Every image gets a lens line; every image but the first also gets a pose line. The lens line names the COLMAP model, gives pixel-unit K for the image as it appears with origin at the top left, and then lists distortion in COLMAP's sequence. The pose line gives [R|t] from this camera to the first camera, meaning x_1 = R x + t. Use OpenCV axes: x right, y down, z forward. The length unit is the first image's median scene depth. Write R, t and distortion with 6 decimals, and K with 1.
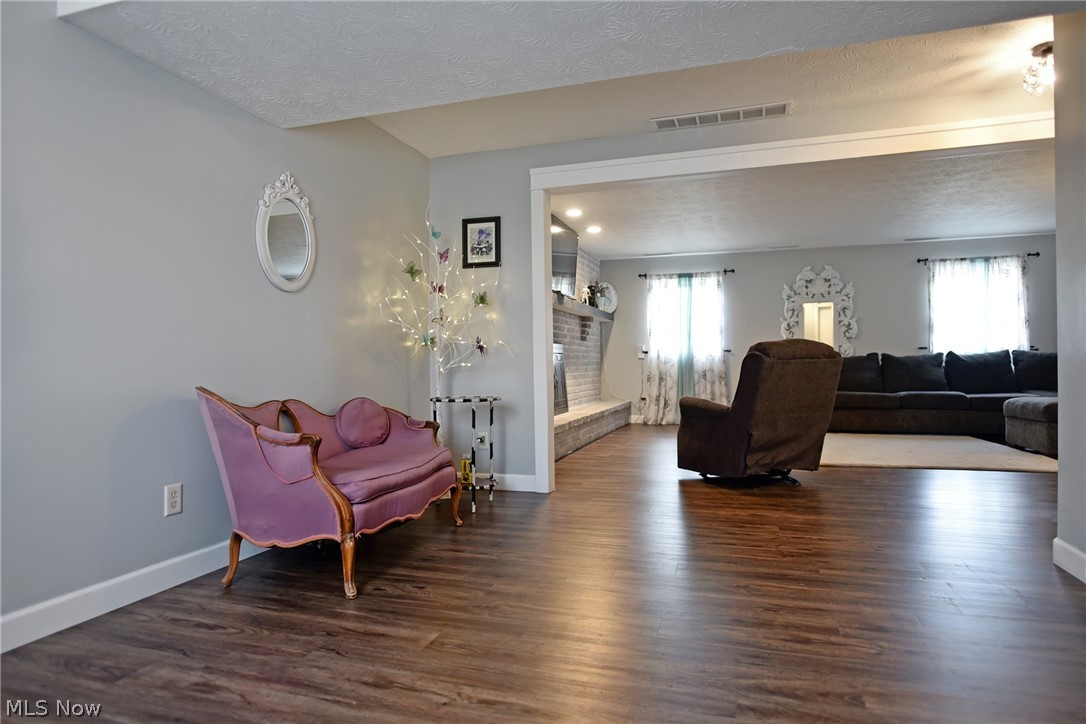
lens RADIAL K [[626.2, 0, 540.4], [0, 626.2, 365.0], [0, 0, 1]] dist [-0.021777, 0.002693]
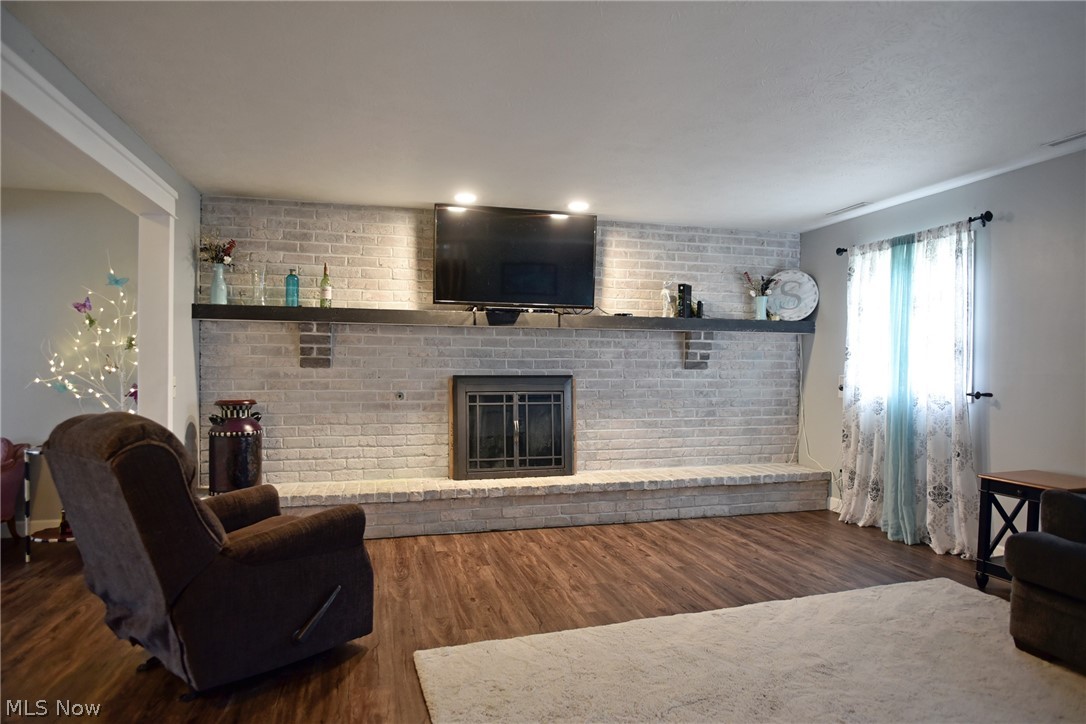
lens RADIAL K [[626.2, 0, 540.4], [0, 626.2, 365.0], [0, 0, 1]] dist [-0.021777, 0.002693]
pose [[0.549437, 0.016157, -0.835379, 0.528777], [-0.014835, 0.999844, 0.009581, -0.046748], [0.835403, 0.007129, 0.549591, 0.515222]]
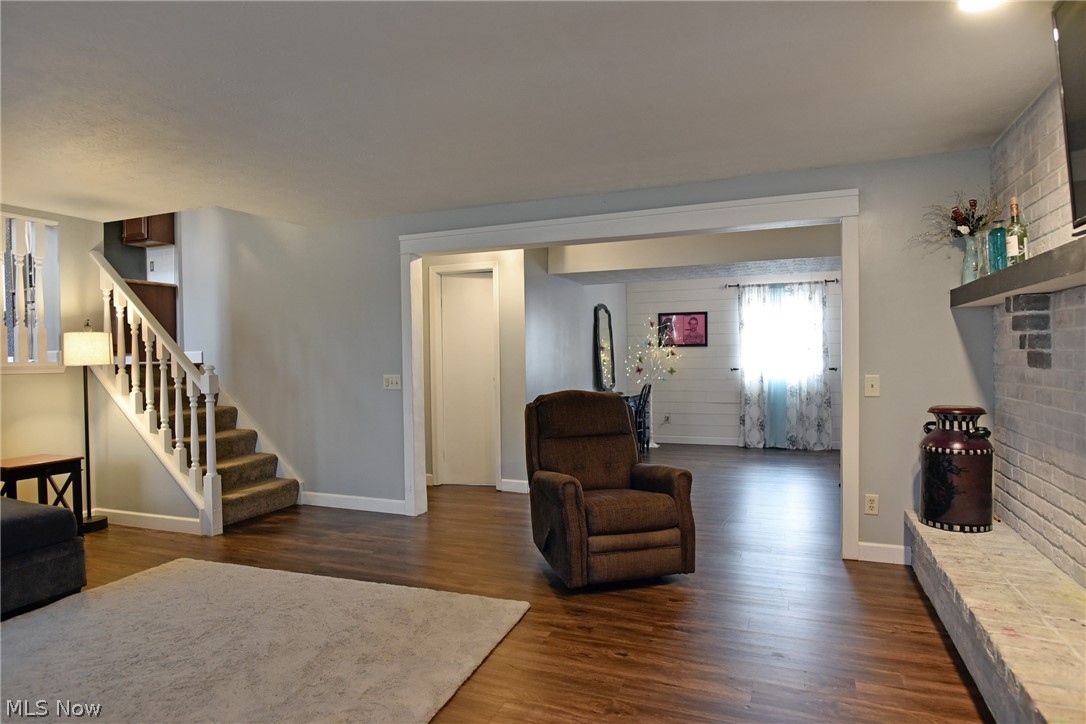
lens RADIAL K [[626.2, 0, 540.4], [0, 626.2, 365.0], [0, 0, 1]] dist [-0.021777, 0.002693]
pose [[-0.997732, 0.020819, 0.064018, 0.204254], [0.021887, 0.999632, 0.016026, -0.048842], [-0.063661, 0.017391, -0.997820, 1.005228]]
